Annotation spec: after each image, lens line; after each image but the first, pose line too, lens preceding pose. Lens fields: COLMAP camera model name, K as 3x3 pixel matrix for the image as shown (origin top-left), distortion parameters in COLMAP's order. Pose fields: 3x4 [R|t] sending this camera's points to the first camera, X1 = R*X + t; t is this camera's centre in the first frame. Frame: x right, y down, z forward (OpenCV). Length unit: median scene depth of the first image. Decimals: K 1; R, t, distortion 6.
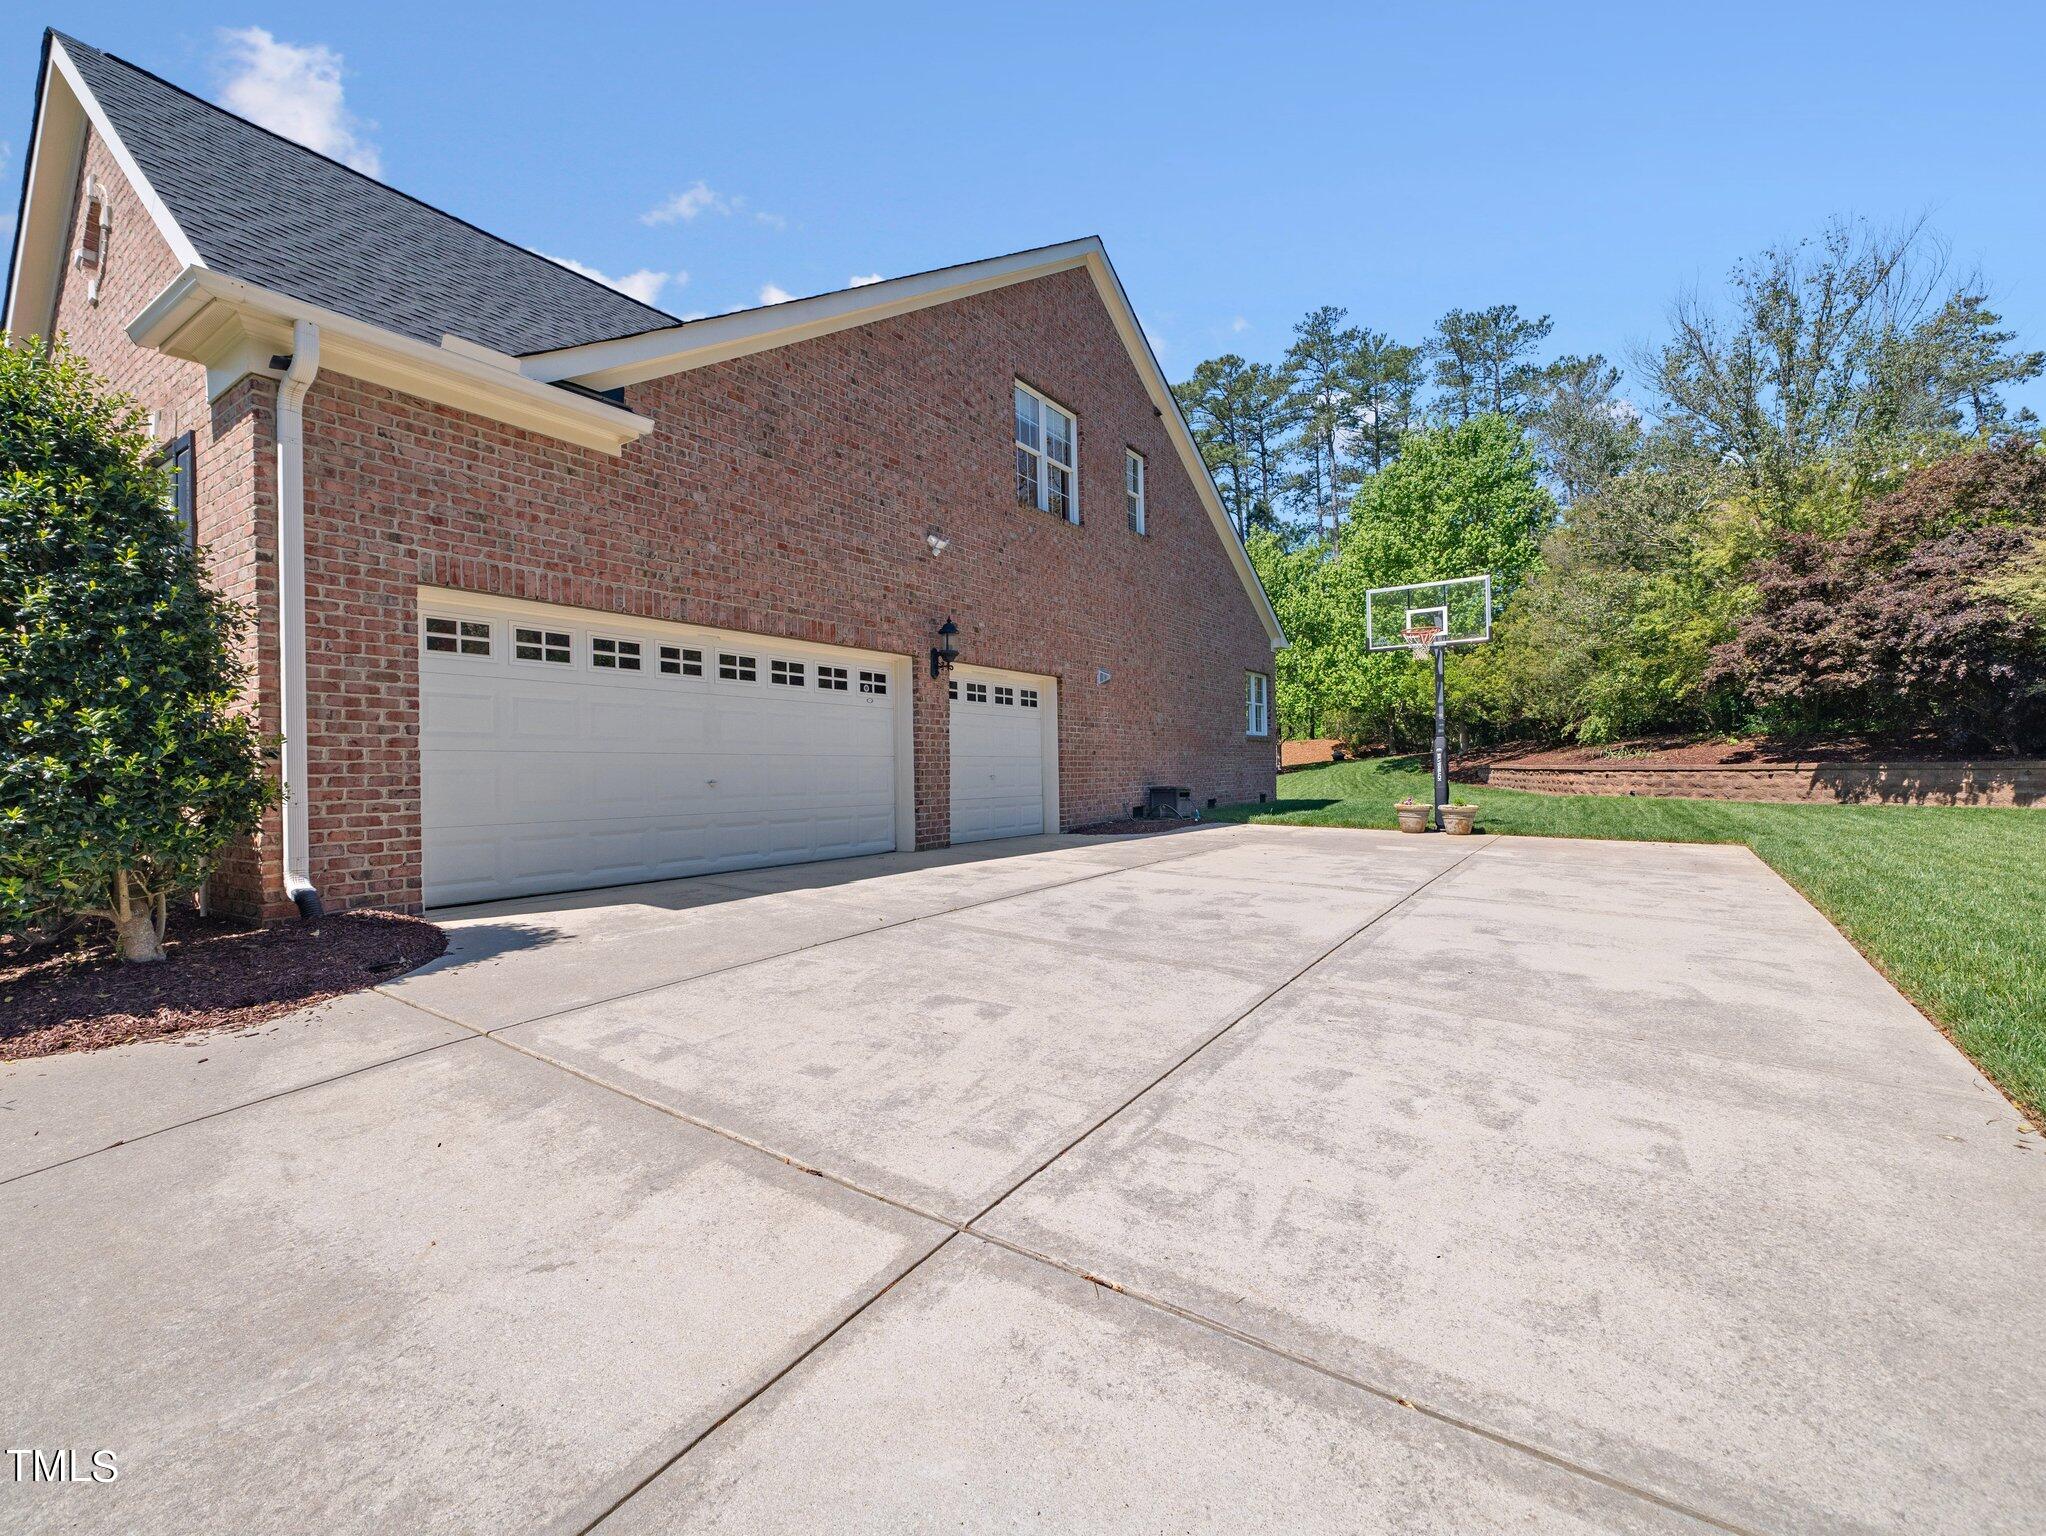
lens RADIAL K [[828.5, 0, 1028.0], [0, 828.5, 758.0], [0, 0, 1]] dist [-0.008344, 0.000308]
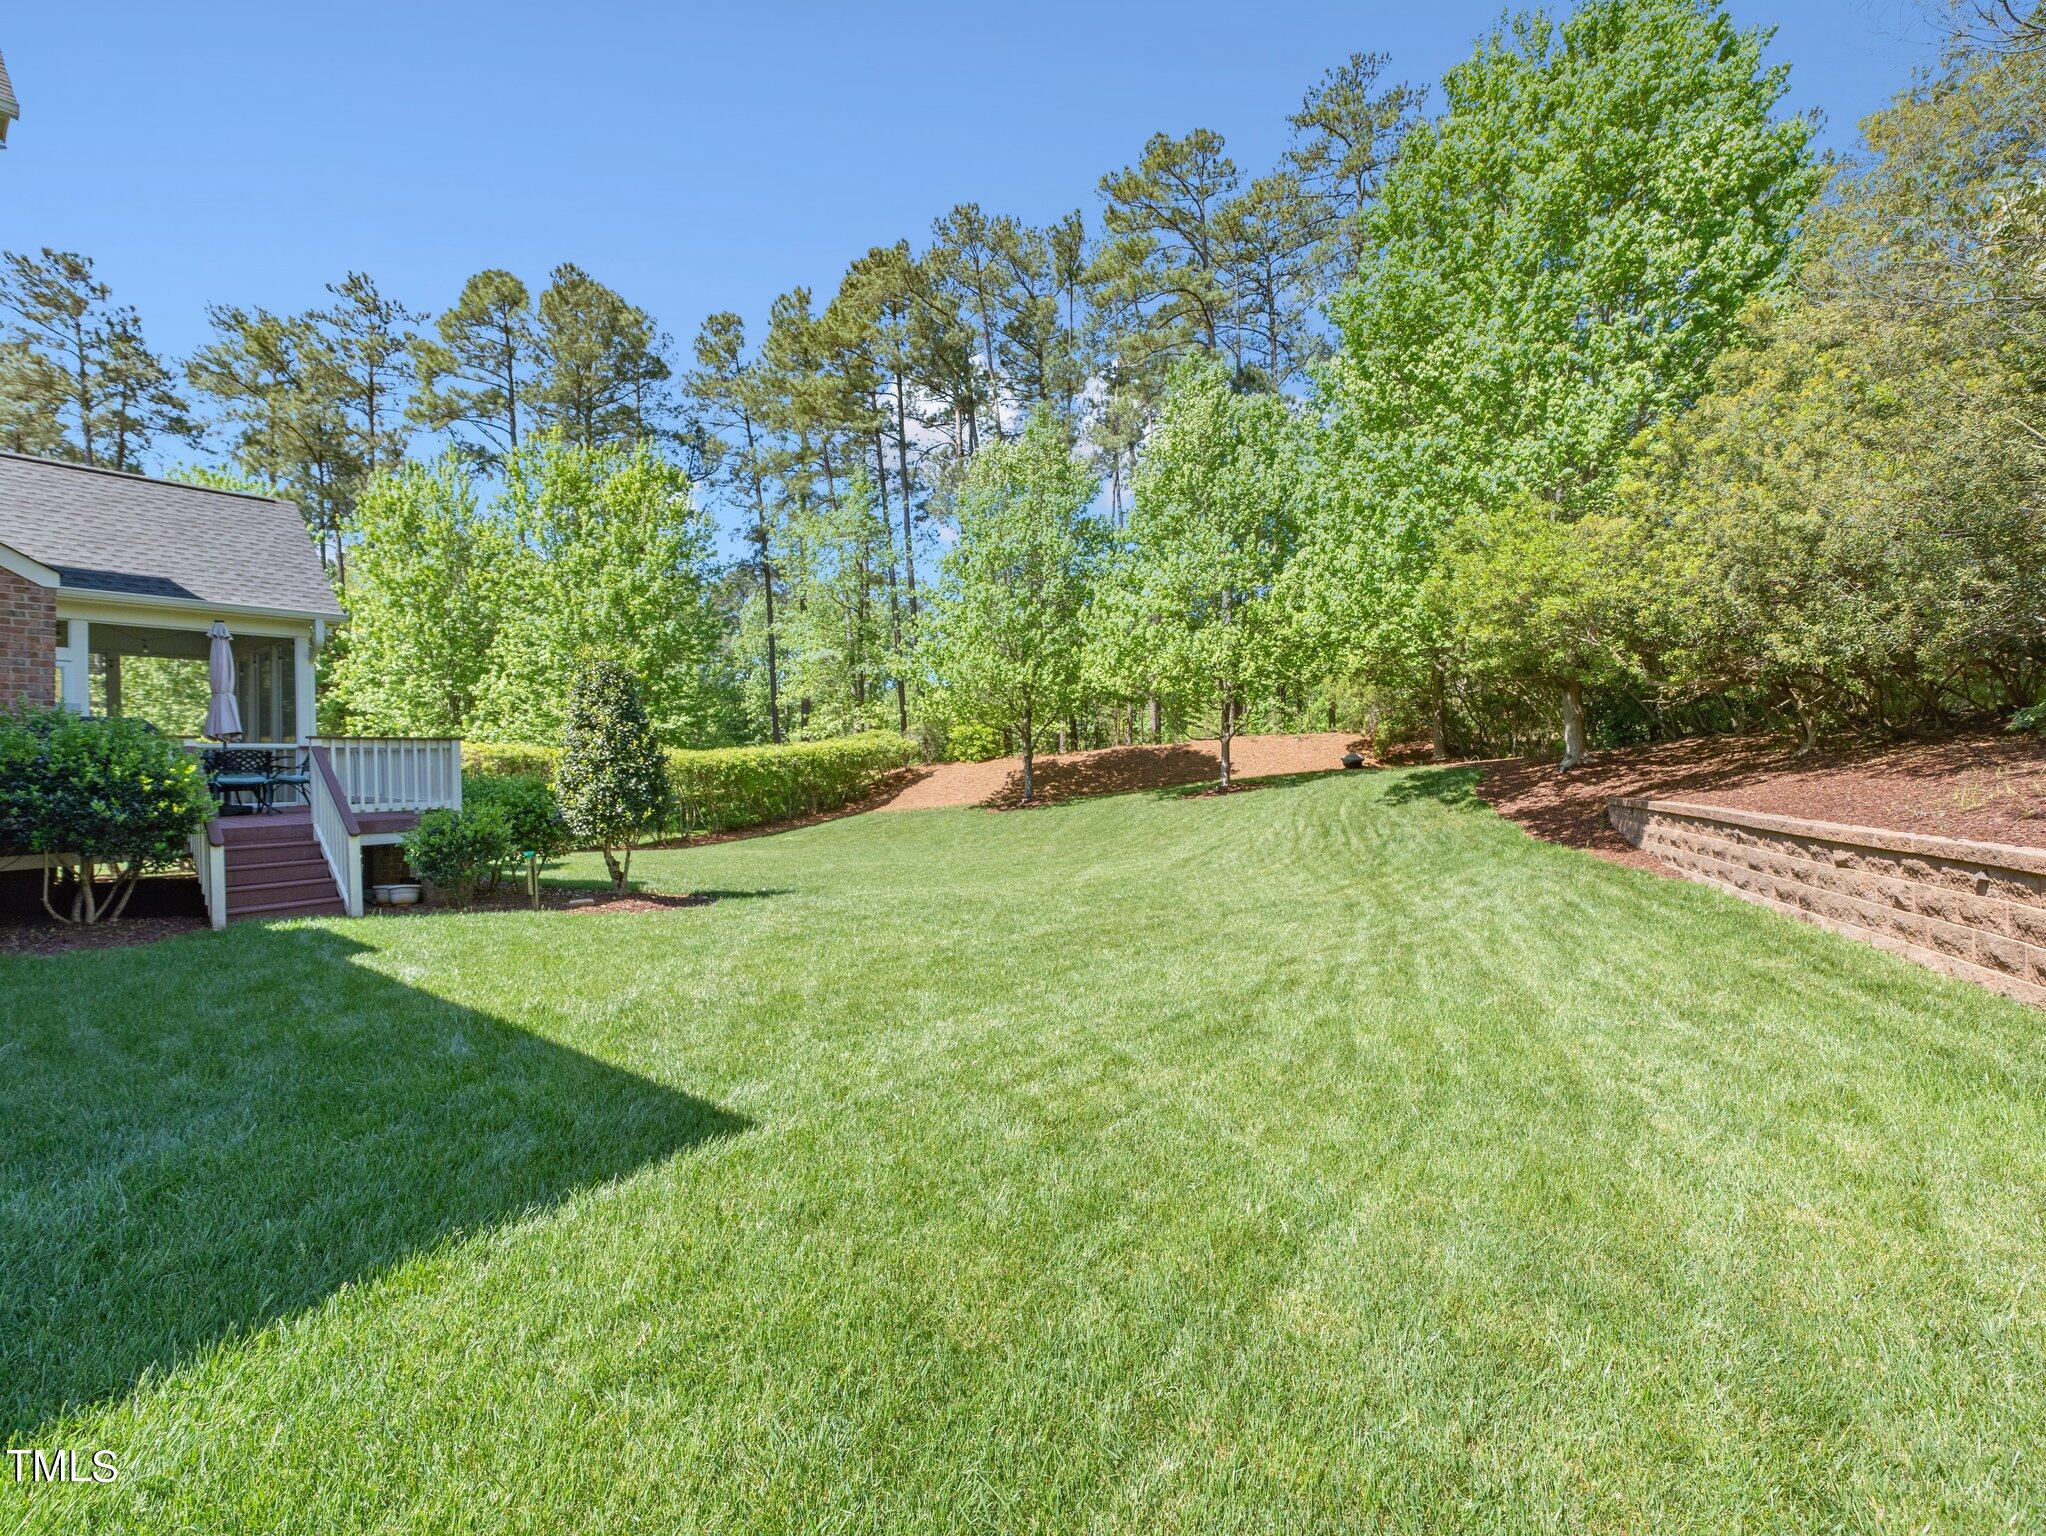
lens RADIAL K [[897.2, 0, 1010.6], [0, 897.2, 747.5], [0, 0, 1]] dist [0.005601, 0.000630]
pose [[0.997292, 0.015849, -0.071809, 0.268714], [-0.016158, 0.999863, -0.003725, -0.008578], [0.071740, 0.004876, 0.997411, 0.511661]]
